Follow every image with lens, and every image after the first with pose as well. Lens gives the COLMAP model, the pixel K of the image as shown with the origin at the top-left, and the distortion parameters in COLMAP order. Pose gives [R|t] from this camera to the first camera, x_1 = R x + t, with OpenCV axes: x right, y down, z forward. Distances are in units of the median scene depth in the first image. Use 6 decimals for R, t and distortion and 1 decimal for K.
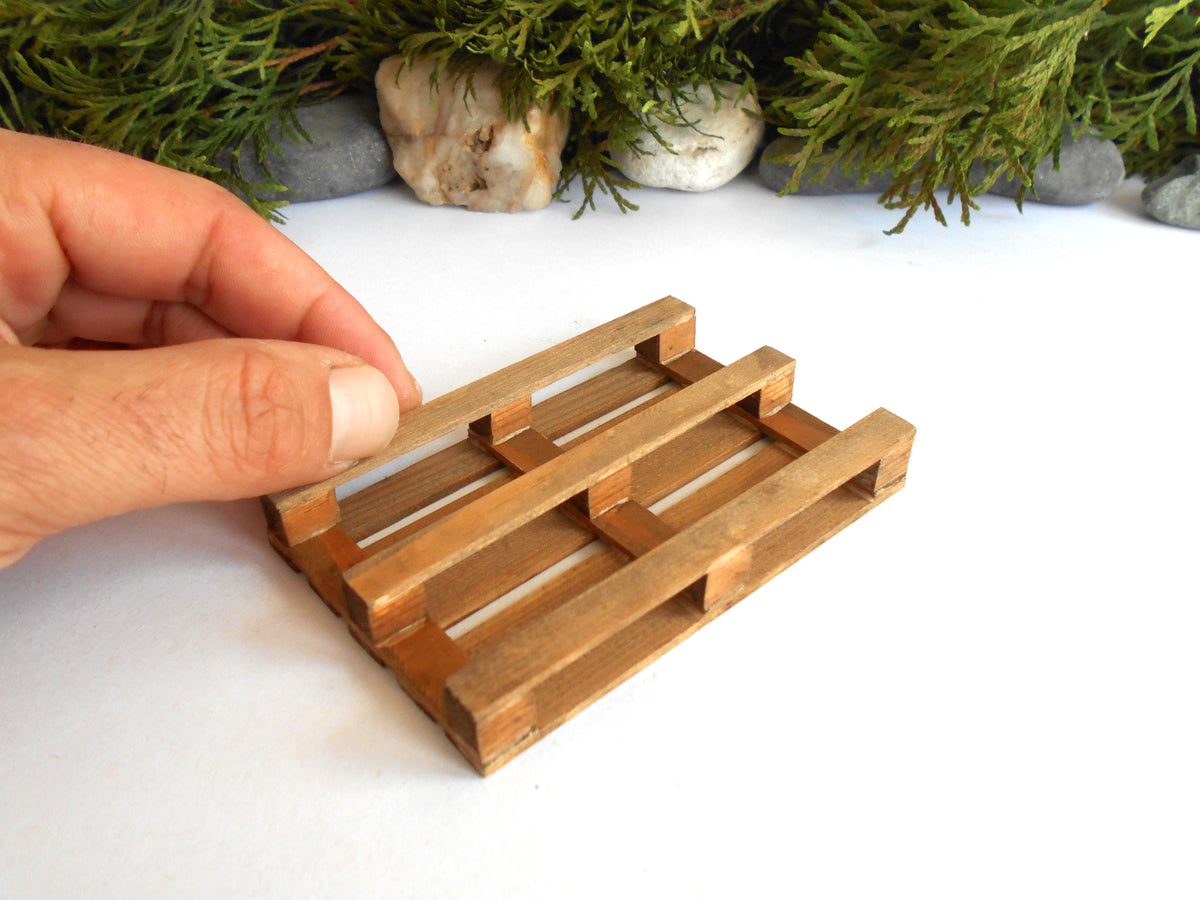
lens RADIAL K [[1031.5, 0, 597.8], [0, 1031.5, 444.3], [0, 0, 1]] dist [-0.014757, 0.009335]
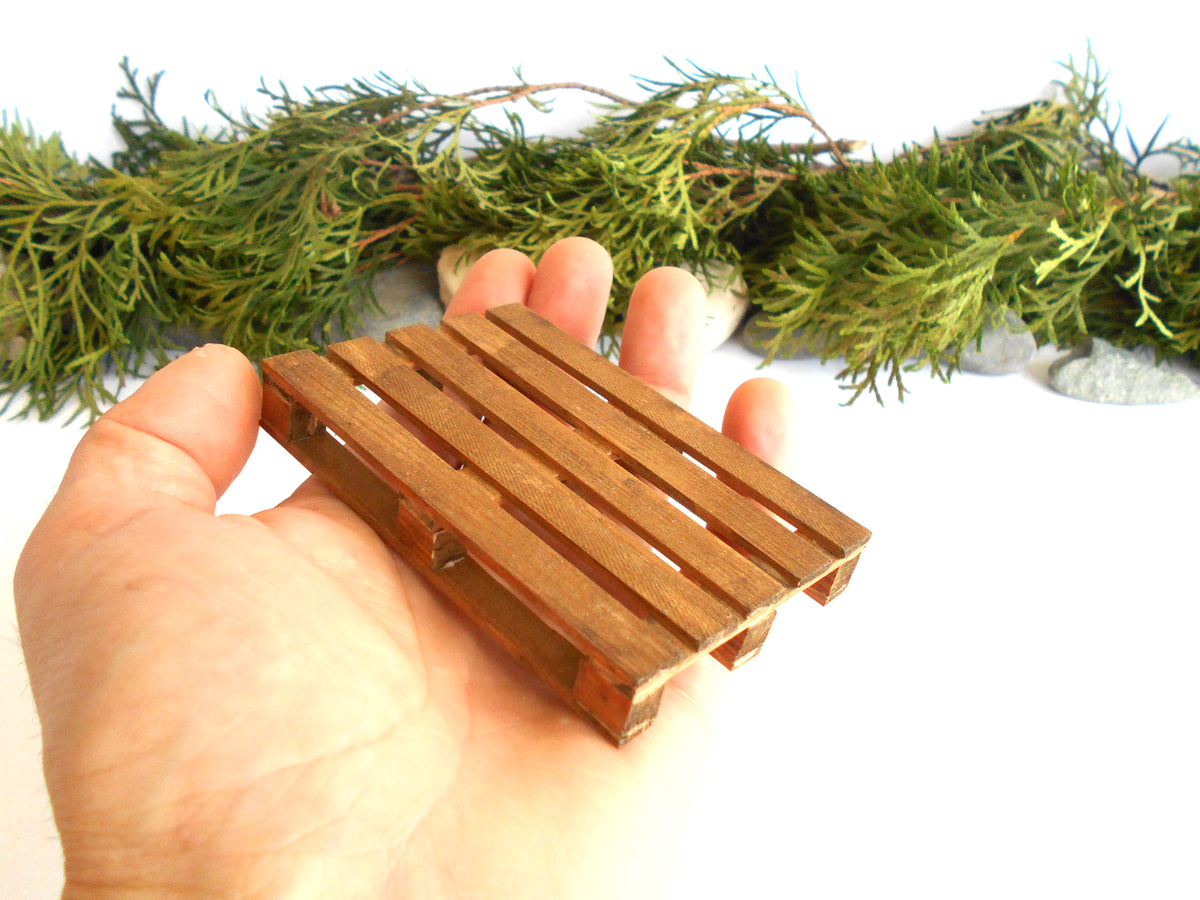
lens RADIAL K [[1040.6, 0, 593.9], [0, 1040.6, 444.9], [0, 0, 1]] dist [-0.014564, -0.005855]
pose [[0.999673, 0.023493, -0.010127, -0.007979], [-0.023238, 0.999429, 0.024532, -0.177504], [0.010698, -0.024288, 0.999648, -0.278625]]
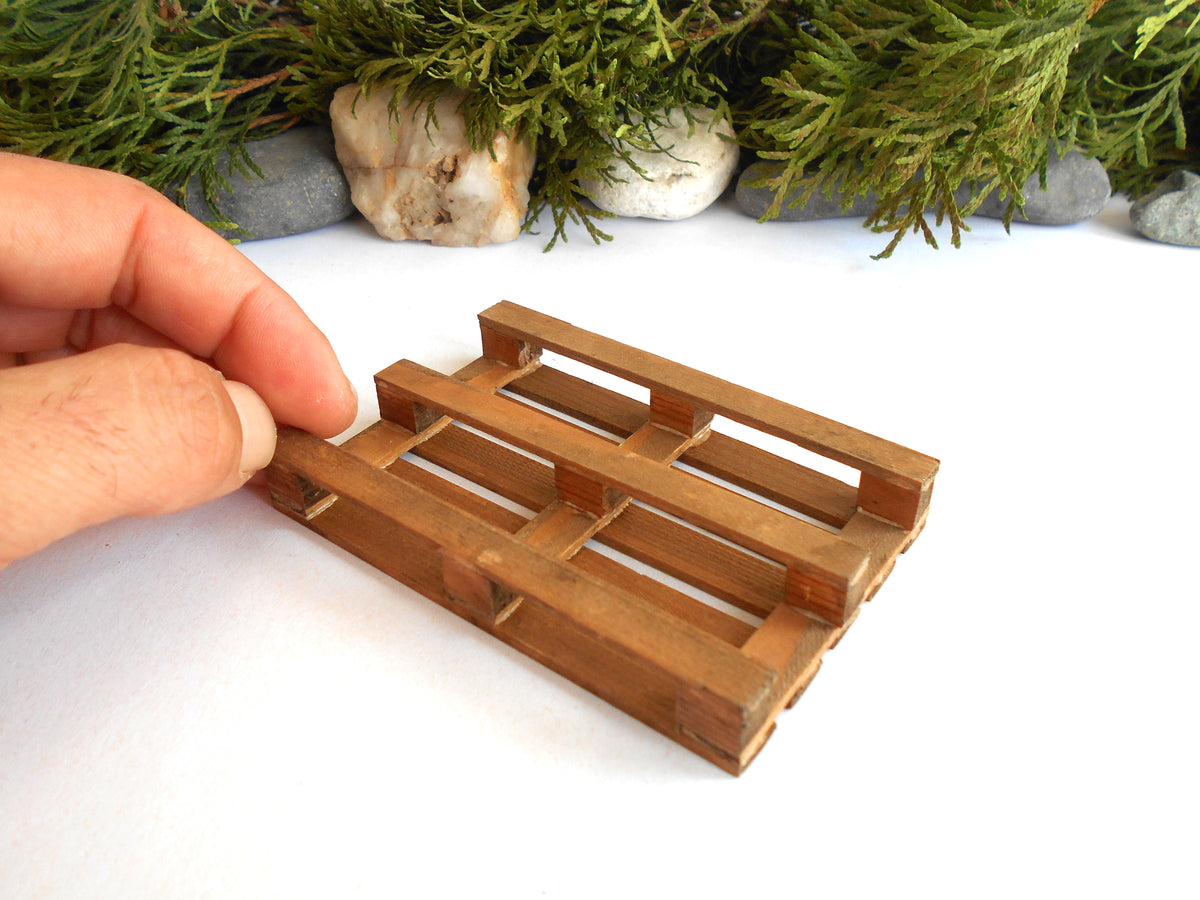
lens RADIAL K [[1031.5, 0, 597.8], [0, 1031.5, 444.3], [0, 0, 1]] dist [-0.014757, 0.009335]
pose [[0.998684, -0.031471, 0.040489, -0.019309], [0.032900, 0.998841, -0.035132, -0.007018], [-0.039337, 0.036418, 0.998562, 0.061083]]
